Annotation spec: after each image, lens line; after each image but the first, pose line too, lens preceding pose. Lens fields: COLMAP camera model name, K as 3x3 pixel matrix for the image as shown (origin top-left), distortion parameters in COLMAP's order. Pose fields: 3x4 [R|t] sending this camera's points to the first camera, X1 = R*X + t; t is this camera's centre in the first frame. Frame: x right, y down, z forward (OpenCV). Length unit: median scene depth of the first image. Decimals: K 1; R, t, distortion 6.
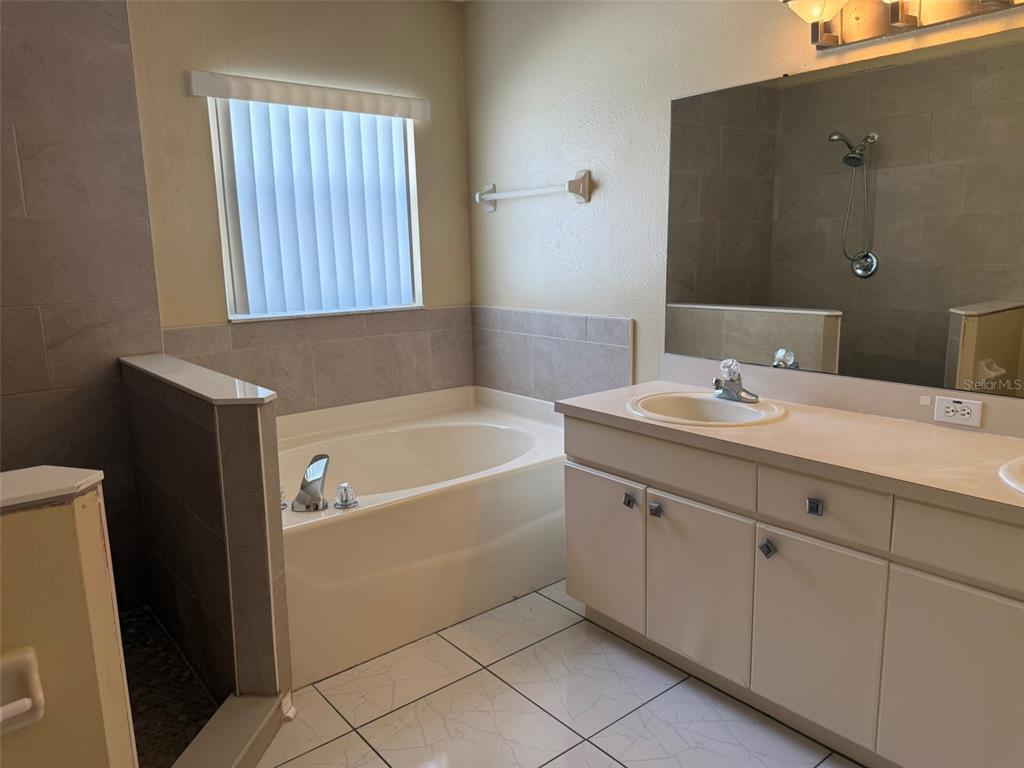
lens RADIAL K [[726.3, 0, 512.0], [0, 726.3, 384.0], [0, 0, 1]] dist [0.063397, -0.096229]
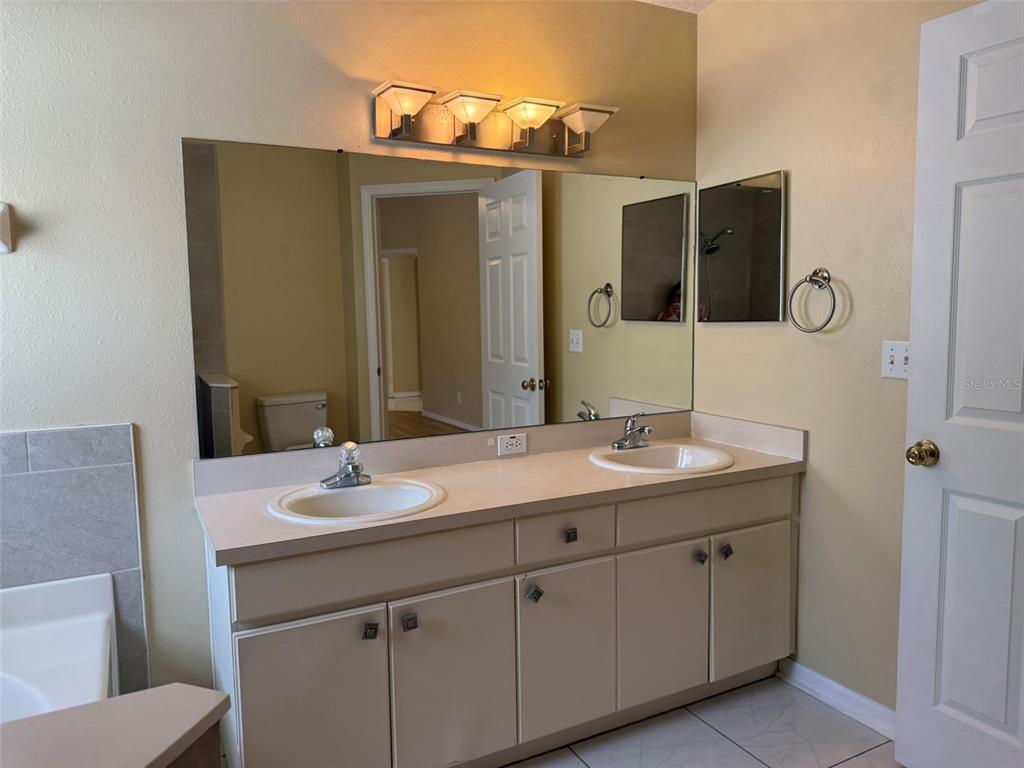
lens RADIAL K [[689.6, 0, 456.9], [0, 689.6, 390.8], [0, 0, 1]] dist [0.057996, -0.116842]
pose [[0.215402, -0.076988, 0.973486, -0.486415], [0.196579, 0.979898, 0.033999, -0.094139], [-0.956535, 0.184044, 0.226207, 0.631281]]
